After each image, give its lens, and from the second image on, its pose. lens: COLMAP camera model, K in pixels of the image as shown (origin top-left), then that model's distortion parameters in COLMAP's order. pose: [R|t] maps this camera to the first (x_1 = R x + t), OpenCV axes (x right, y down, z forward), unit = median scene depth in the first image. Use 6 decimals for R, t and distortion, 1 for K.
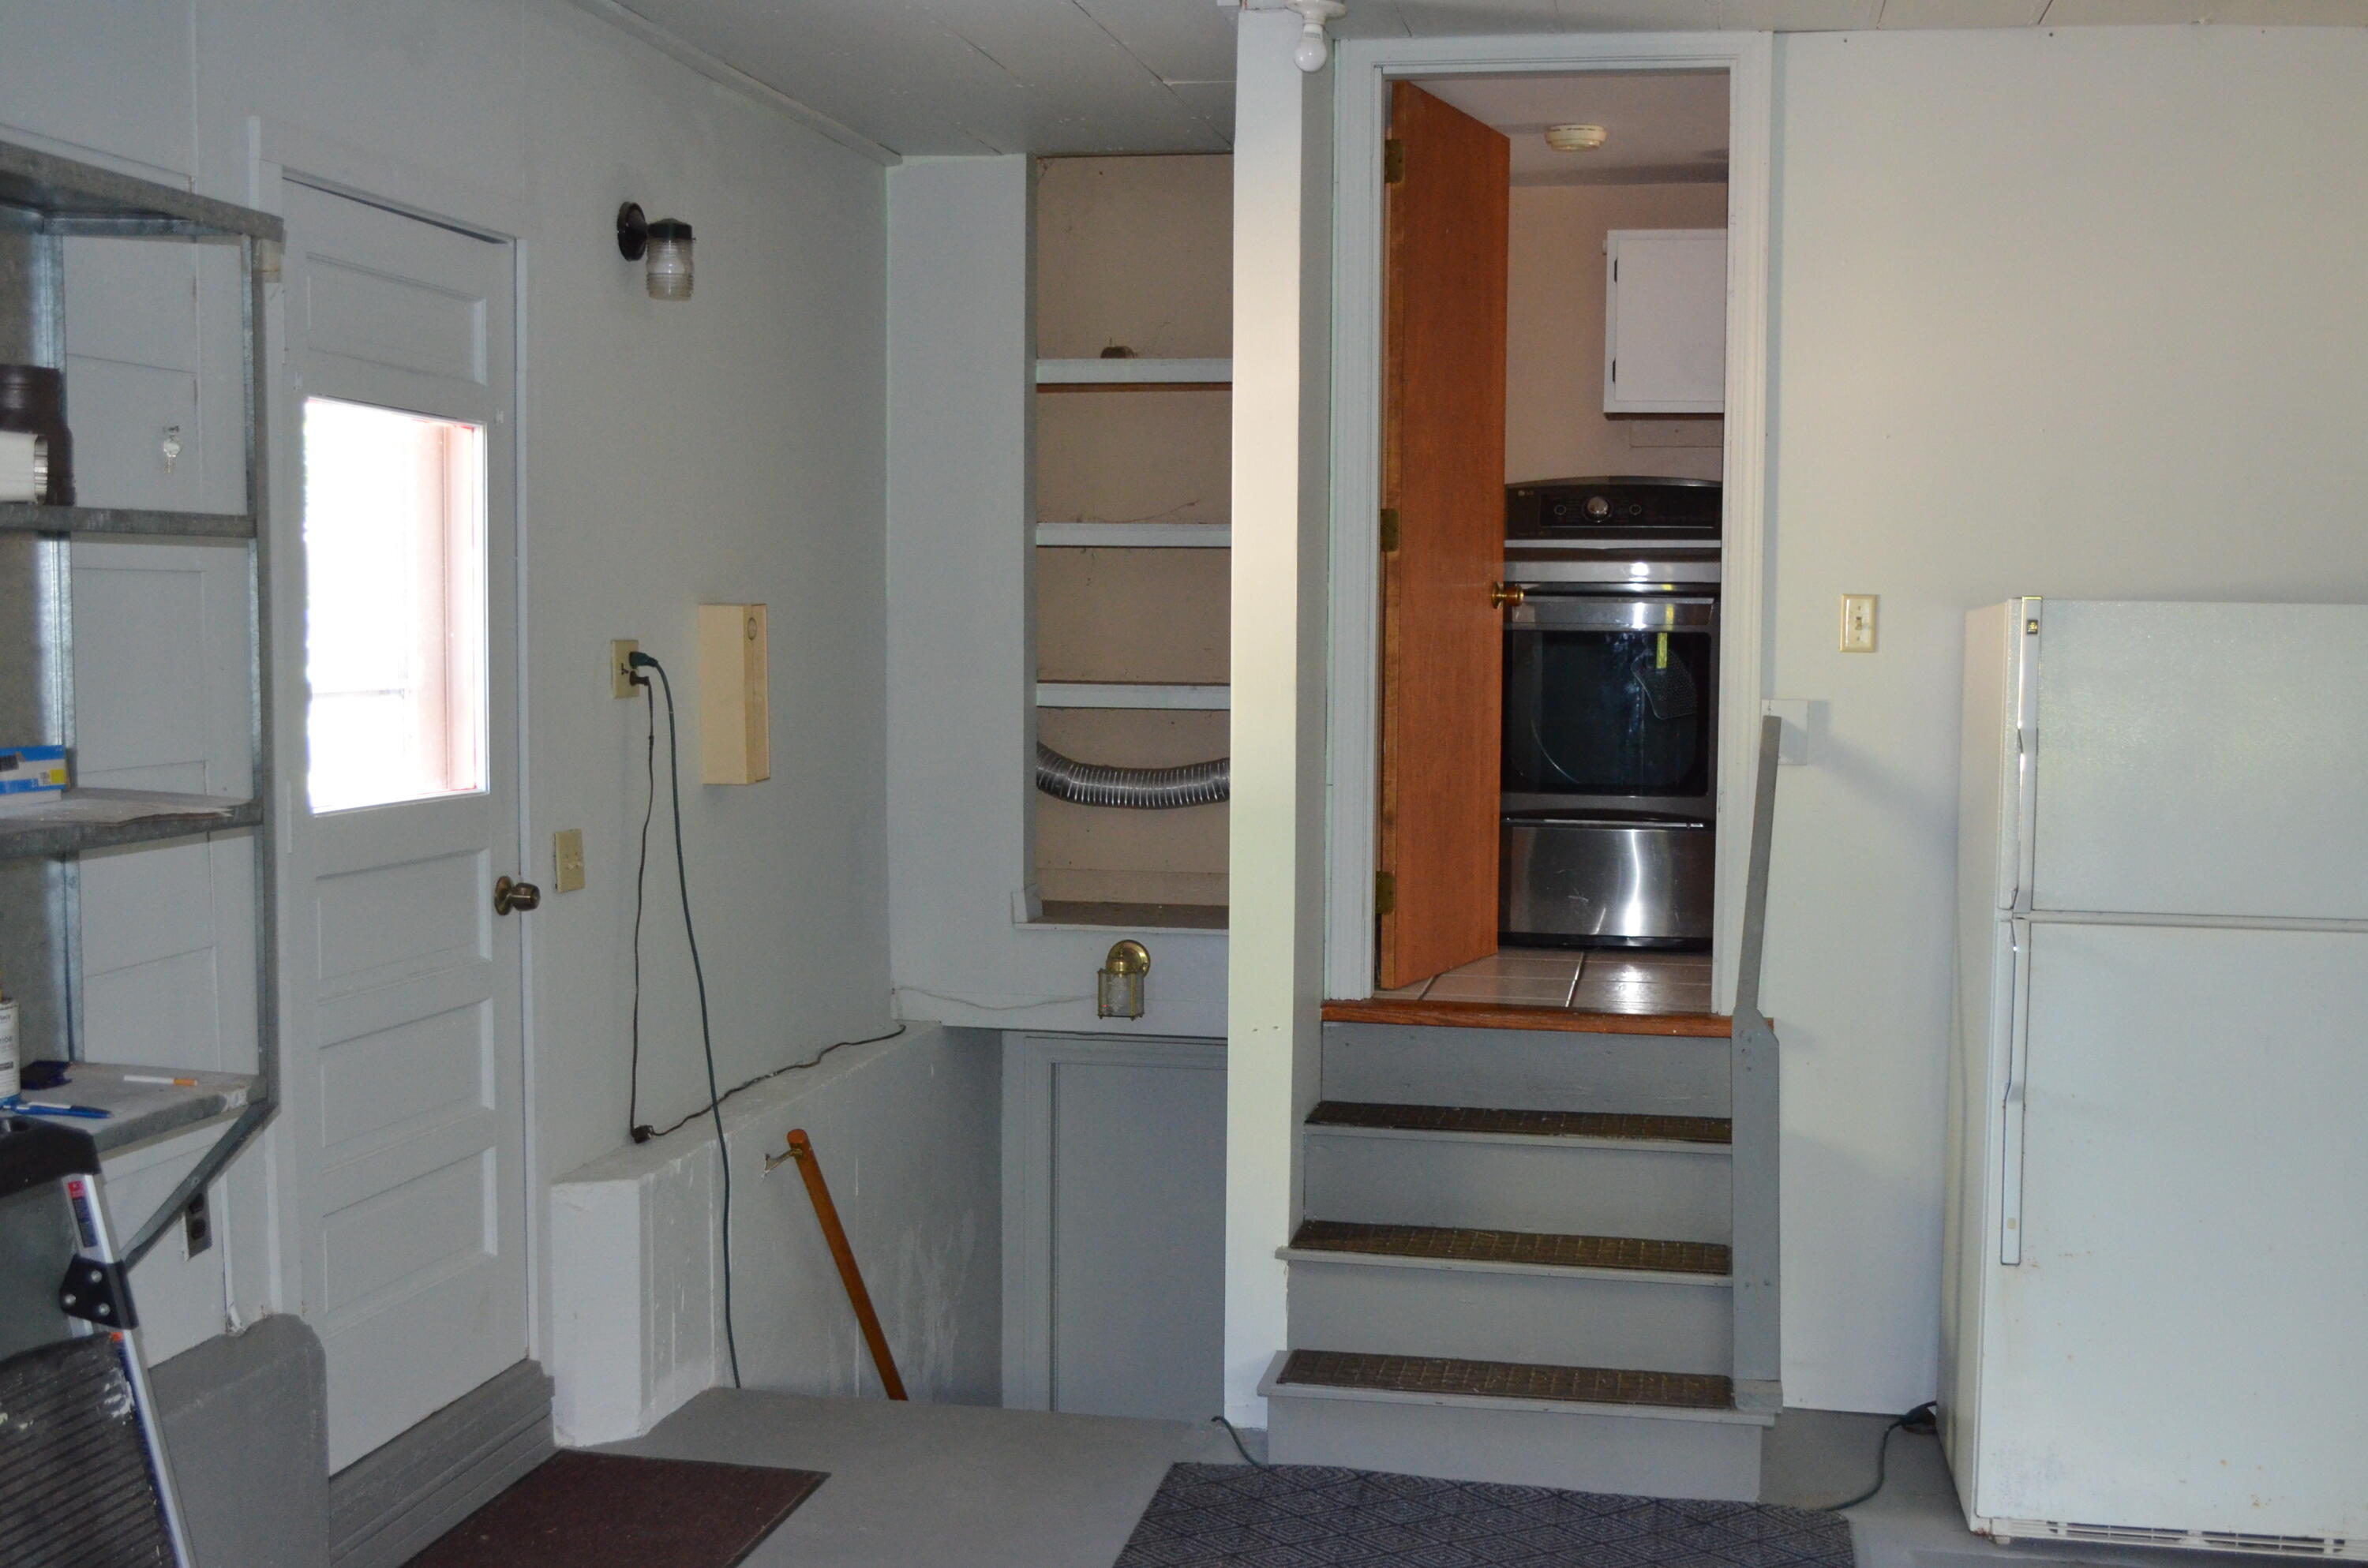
lens RADIAL K [[2668.0, 0, 1184.7], [0, 2668.0, 794.8], [0, 0, 1]] dist [-0.043001, -0.007361]
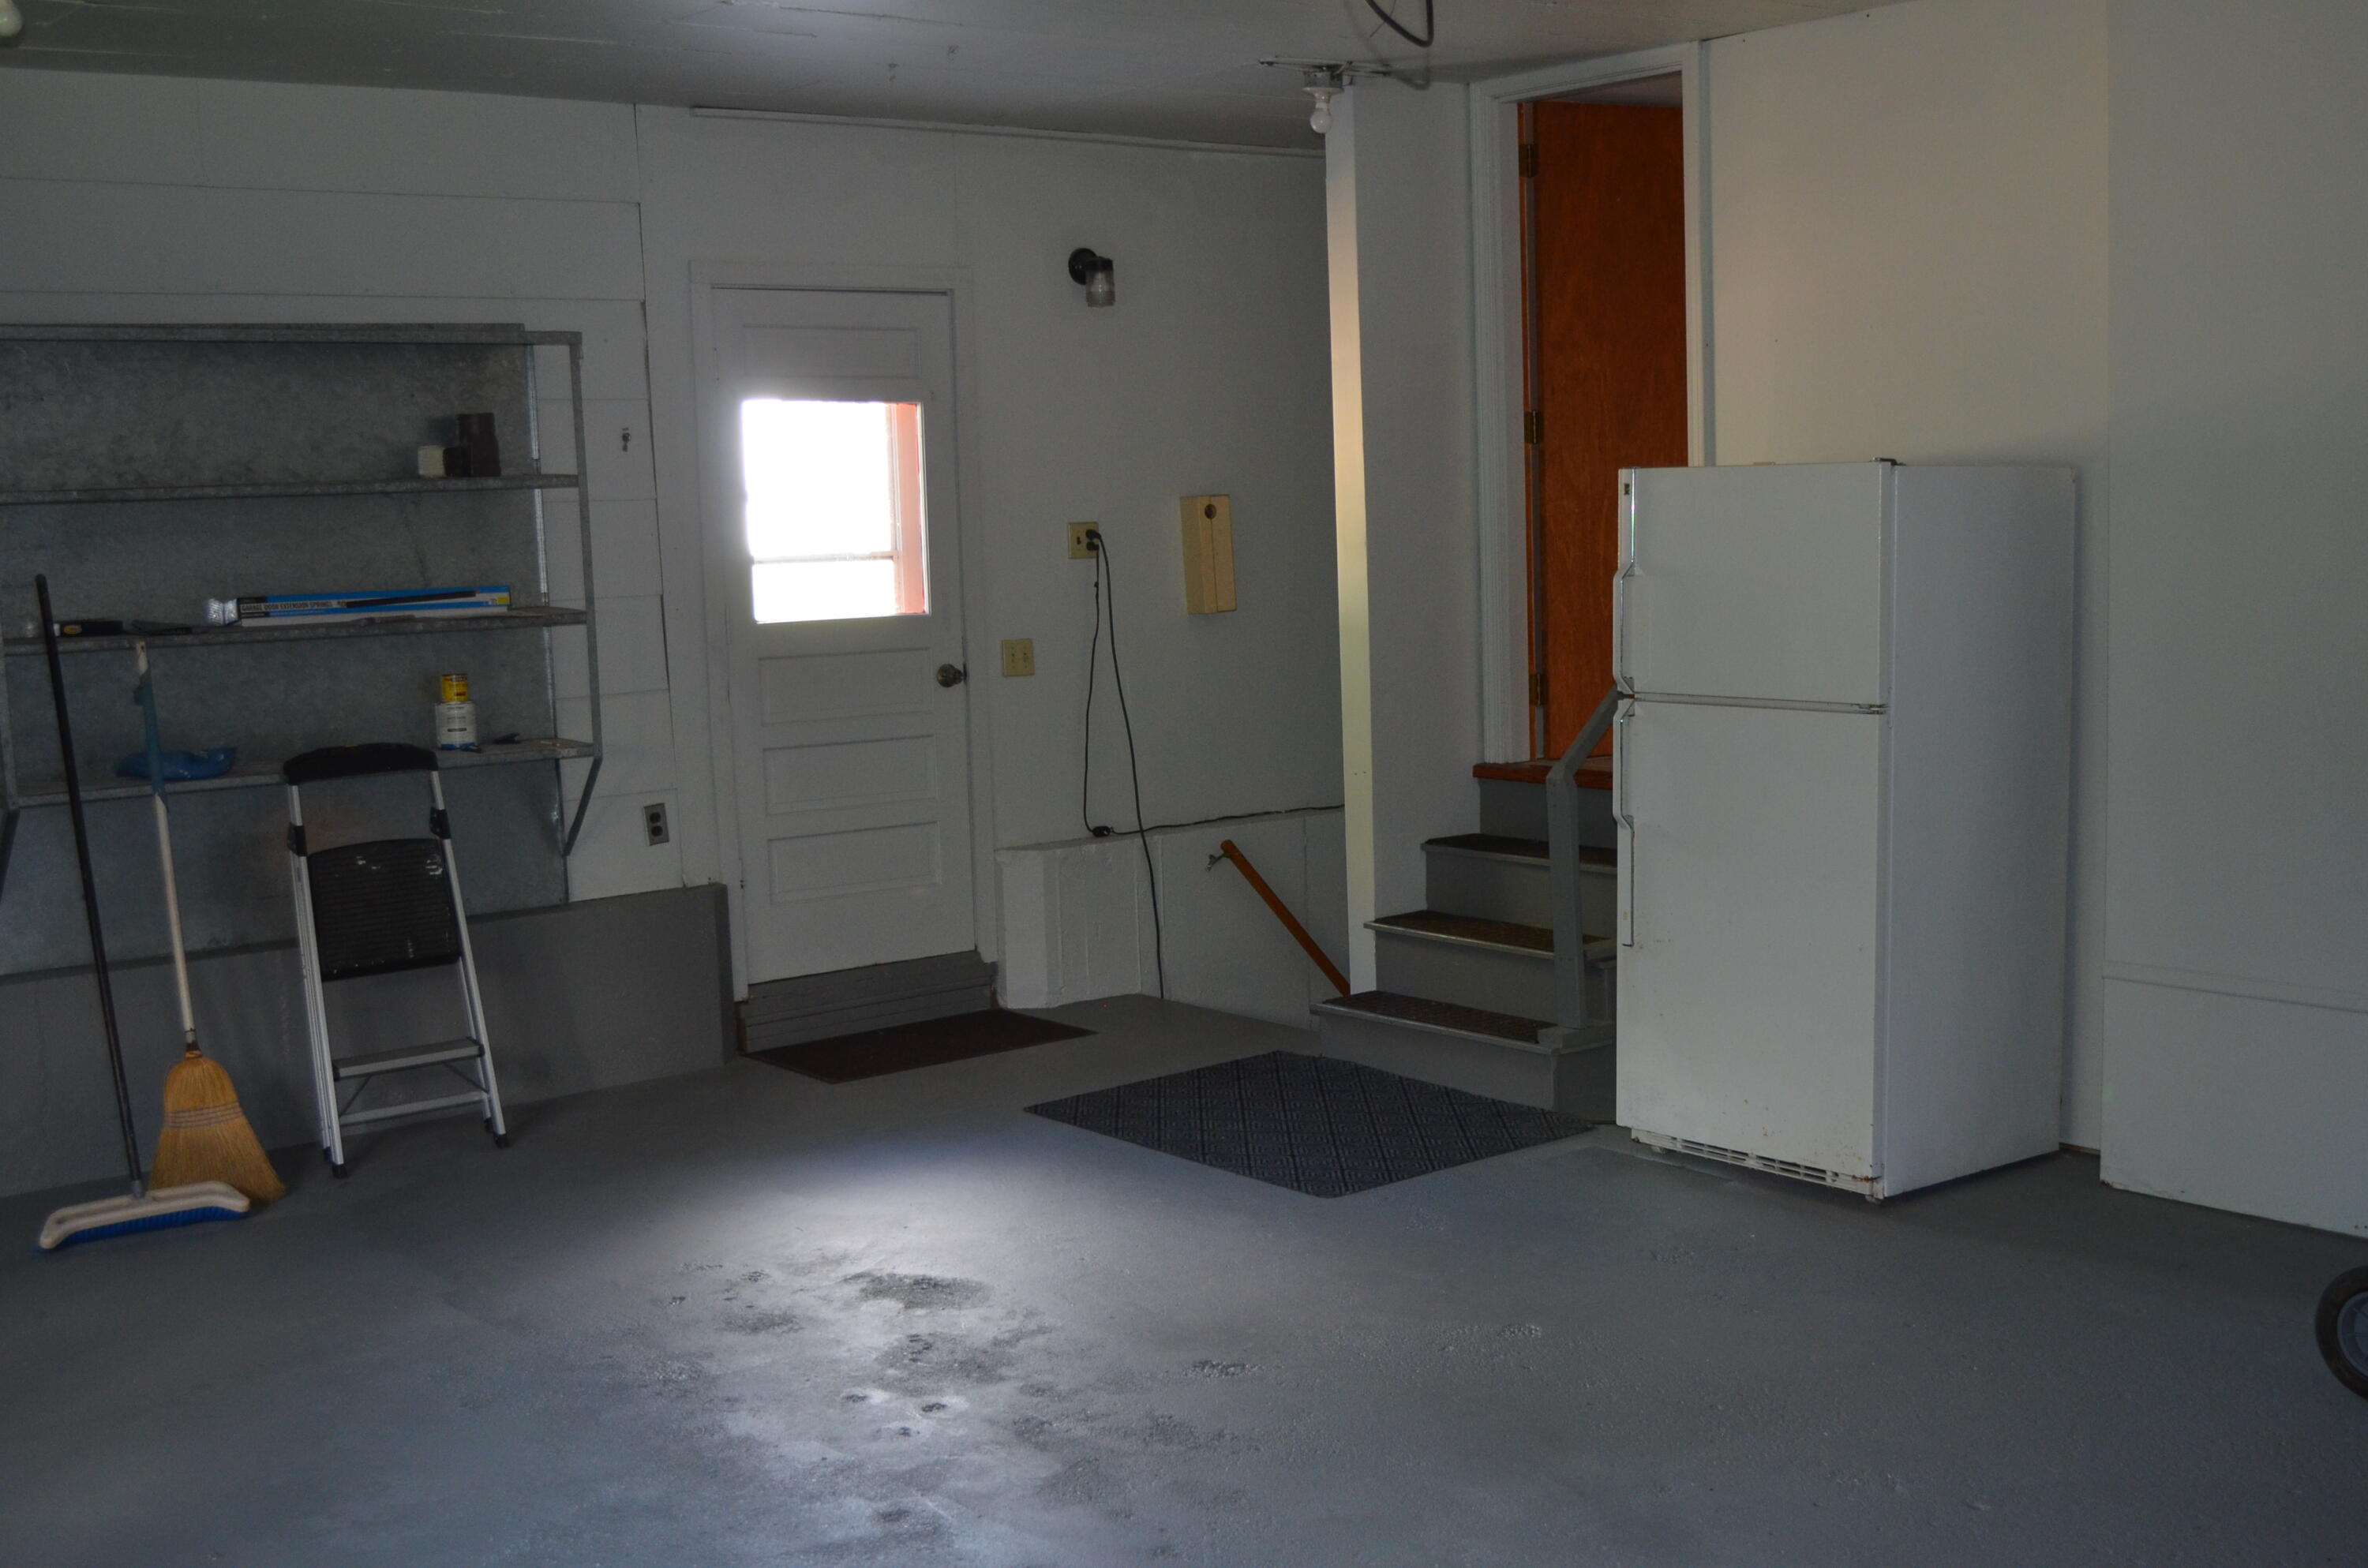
lens RADIAL K [[2668.0, 0, 1184.7], [0, 2668.0, 794.8], [0, 0, 1]] dist [-0.043001, -0.007361]
pose [[0.758714, 0.039163, -0.650246, 0.971775], [-0.007217, 0.998635, 0.051725, 0.024259], [0.651384, -0.034552, 0.757961, -0.202900]]
